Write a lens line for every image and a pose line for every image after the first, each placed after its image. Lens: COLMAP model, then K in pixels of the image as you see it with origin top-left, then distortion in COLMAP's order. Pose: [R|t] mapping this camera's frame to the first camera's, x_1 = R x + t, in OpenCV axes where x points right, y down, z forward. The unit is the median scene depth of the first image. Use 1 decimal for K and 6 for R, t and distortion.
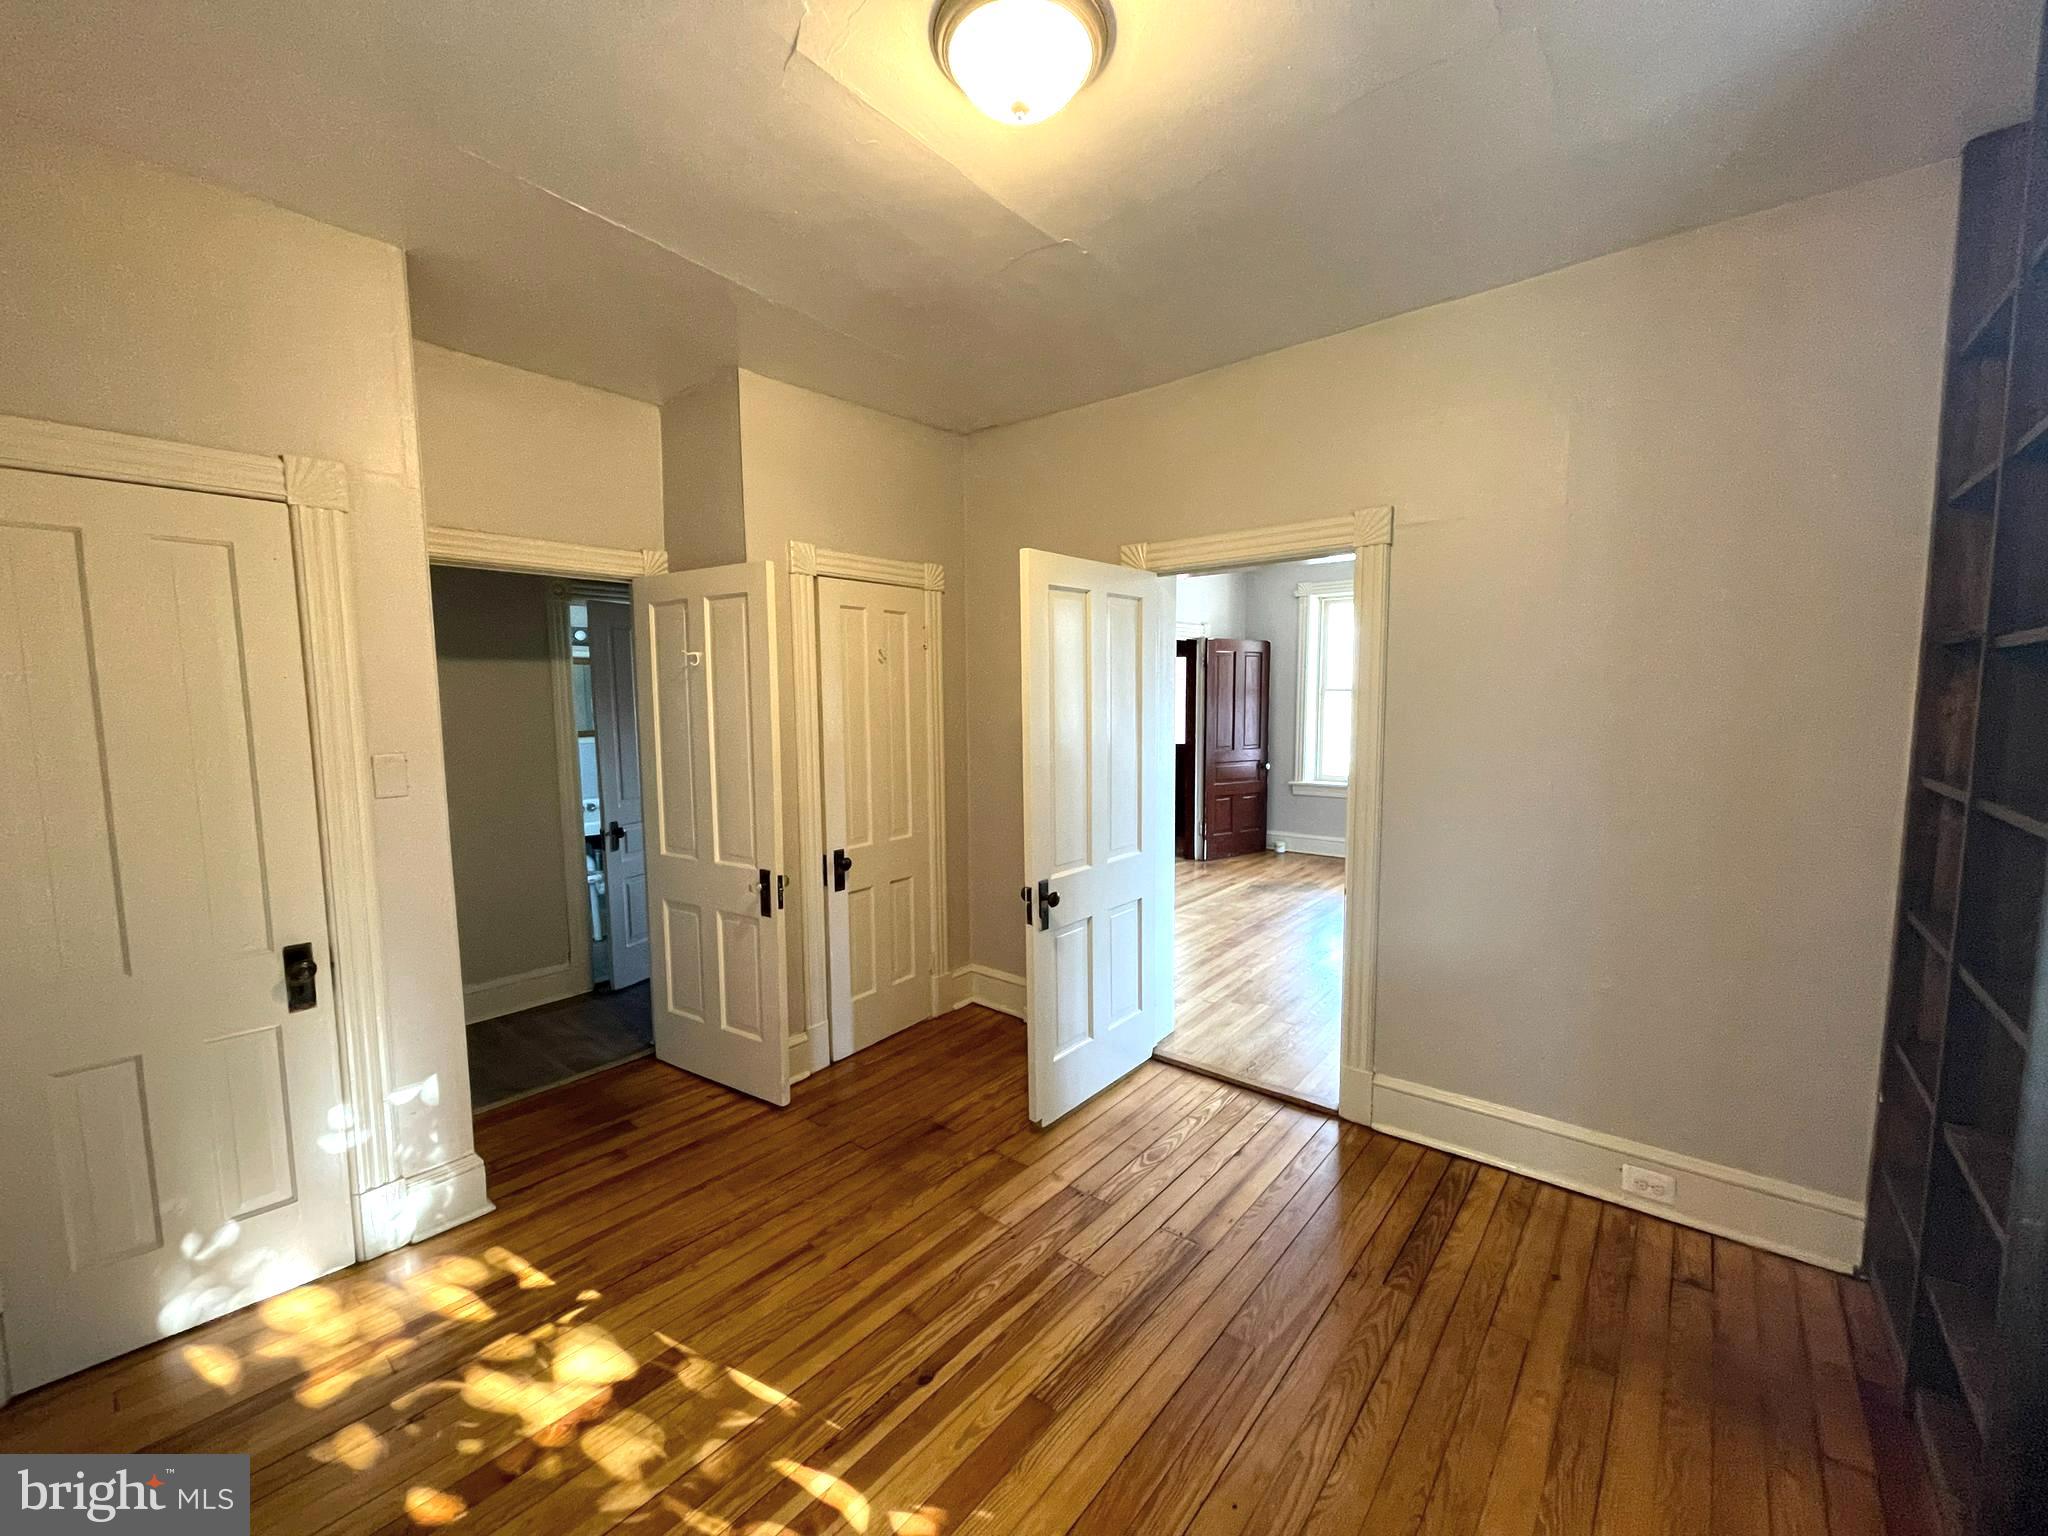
lens RADIAL K [[826.5, 0, 1021.2], [0, 826.5, 776.1], [0, 0, 1]] dist [-0.000276, 0.000652]
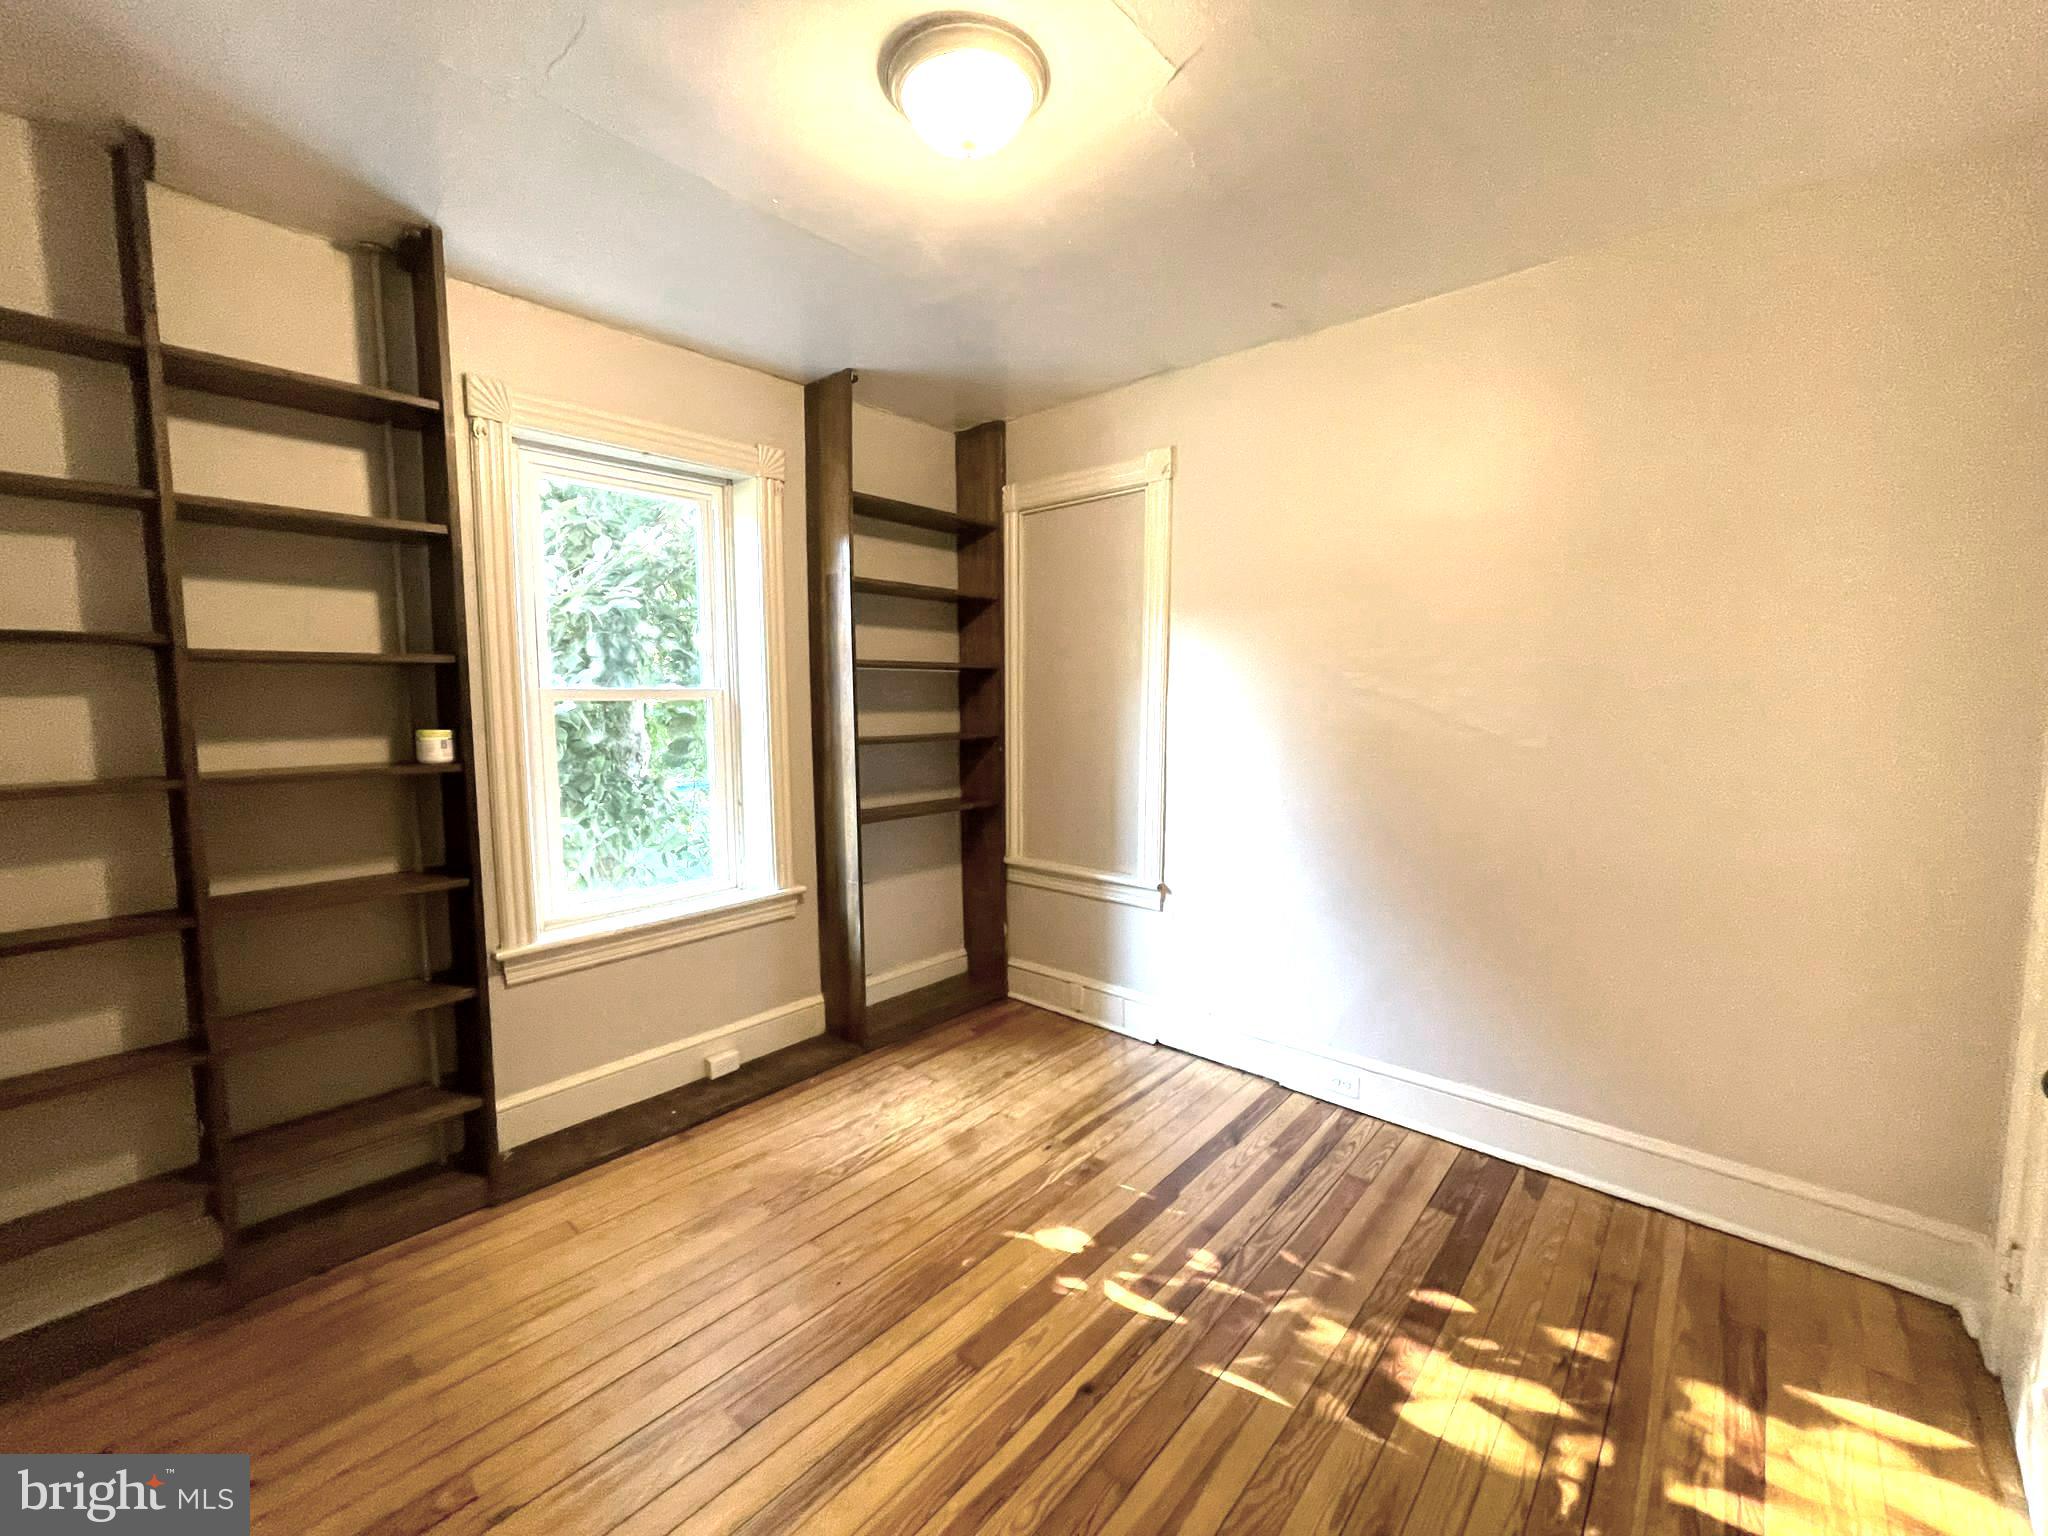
lens RADIAL K [[826.5, 0, 1016.1], [0, 826.5, 773.6], [0, 0, 1]] dist [-0.000276, 0.000652]
pose [[-0.998969, 0.009223, 0.044446, -0.079801], [0.017435, 0.981995, 0.188100, -0.151798], [-0.041911, 0.188681, -0.981144, 1.677444]]
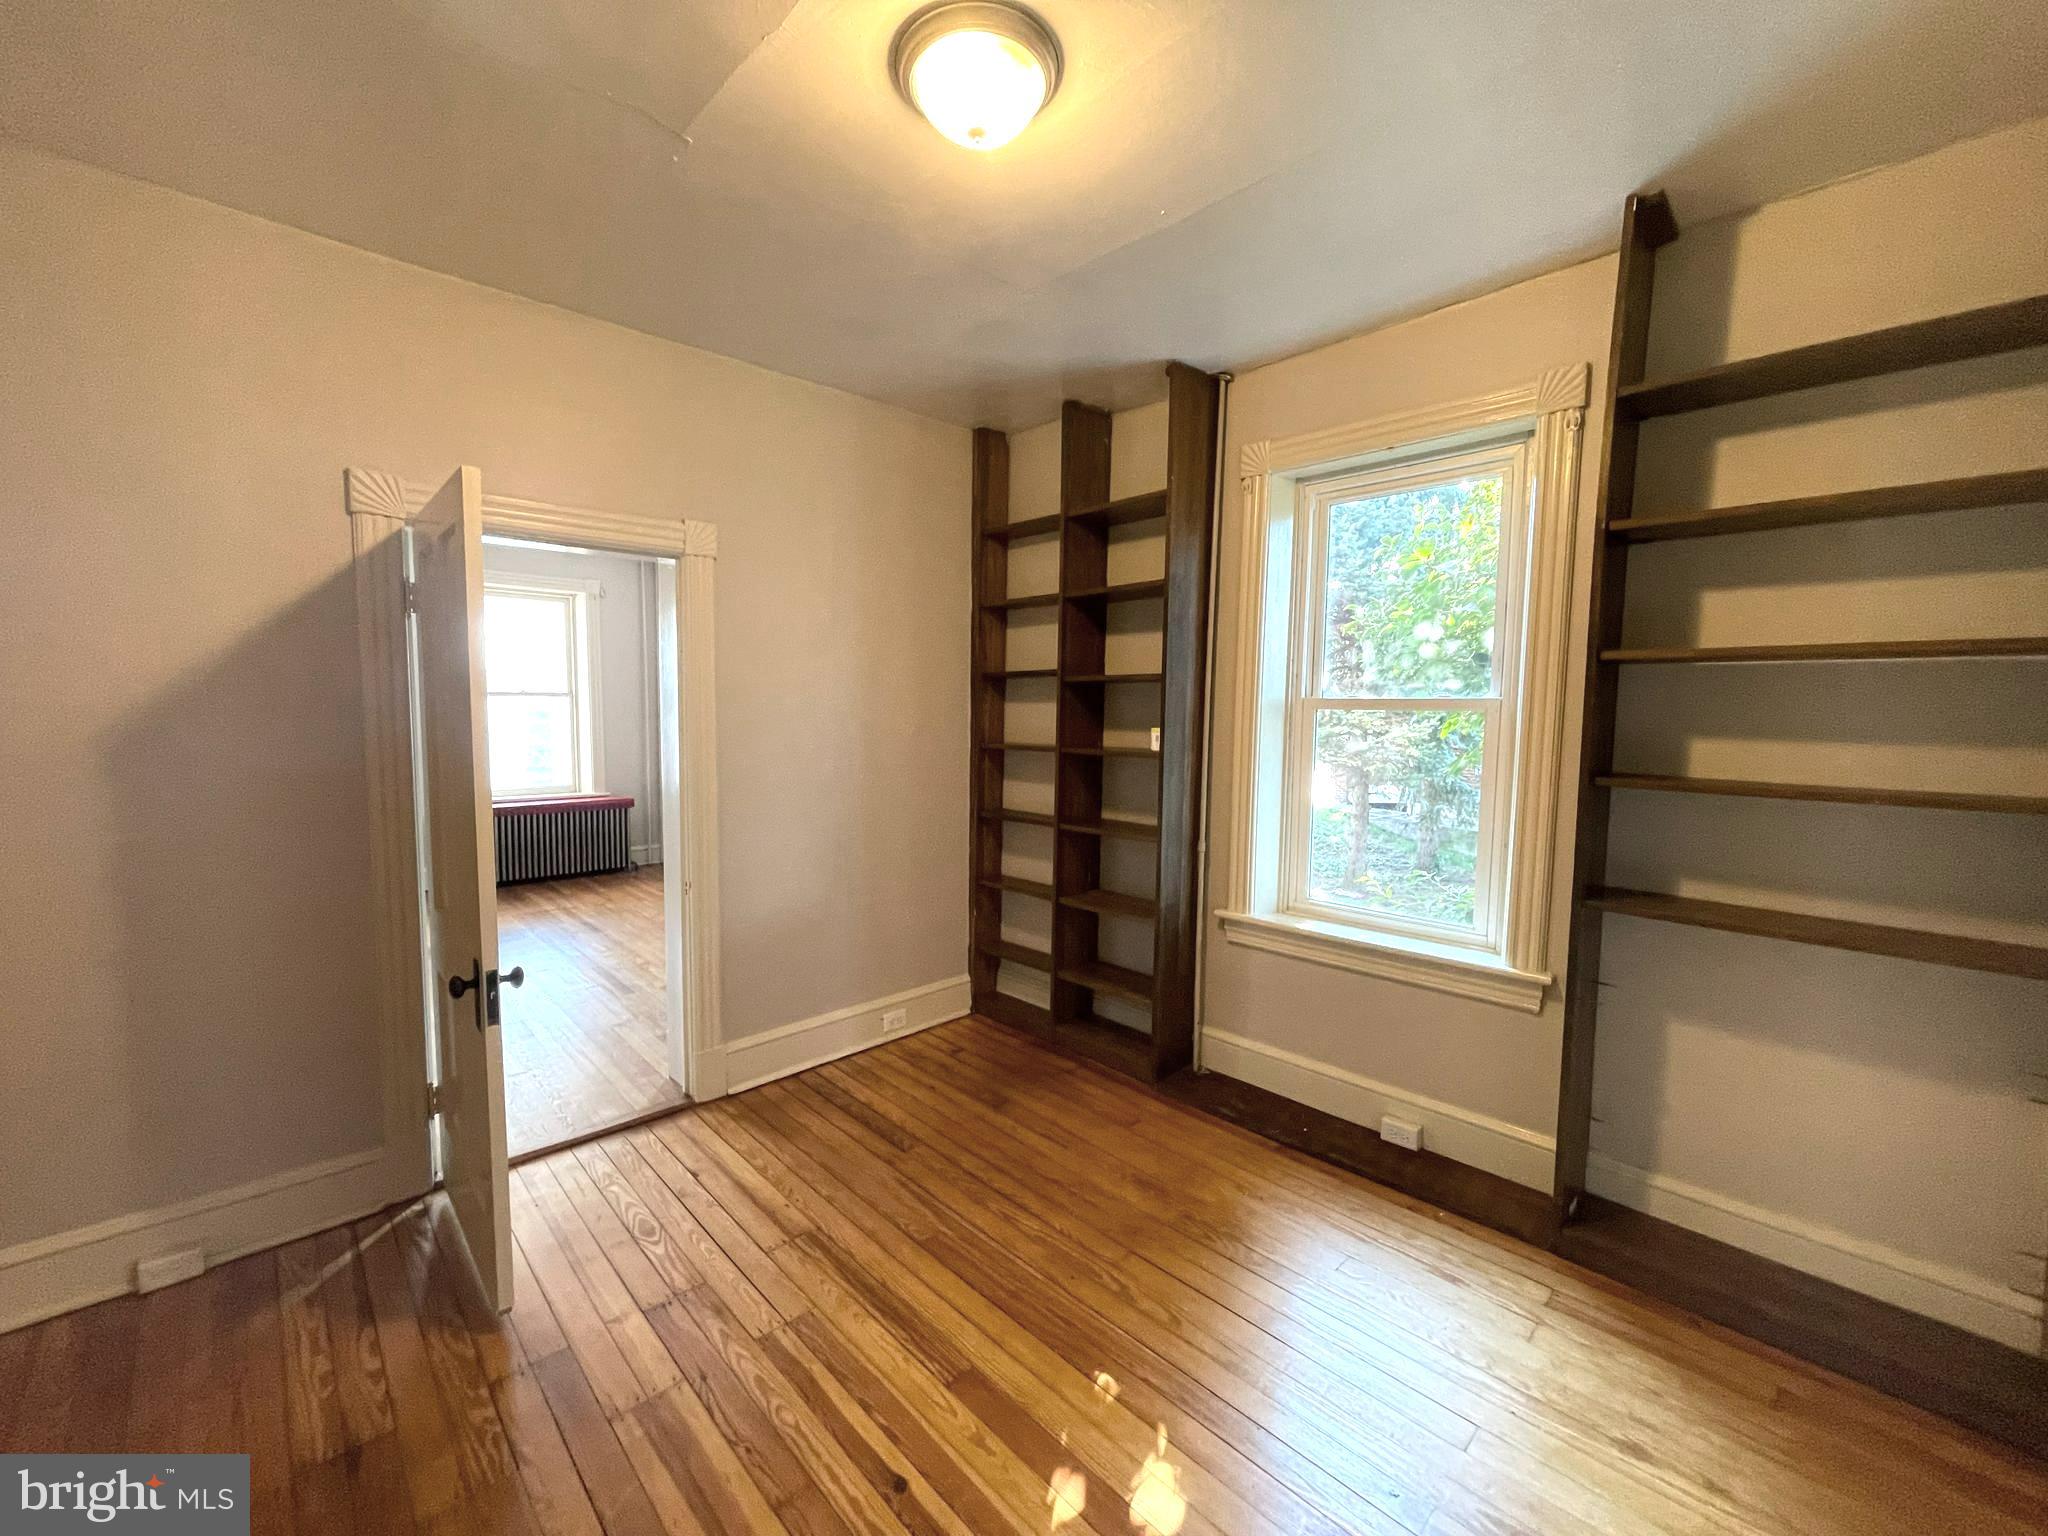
lens RADIAL K [[826.5, 0, 1012.9], [0, 826.5, 768.0], [0, 0, 1]] dist [-0.000276, 0.000652]
pose [[0.122899, -0.066319, 0.990201, -0.834655], [0.083983, 0.994881, 0.056209, -0.045759], [-0.988859, 0.076252, 0.127840, 0.661362]]
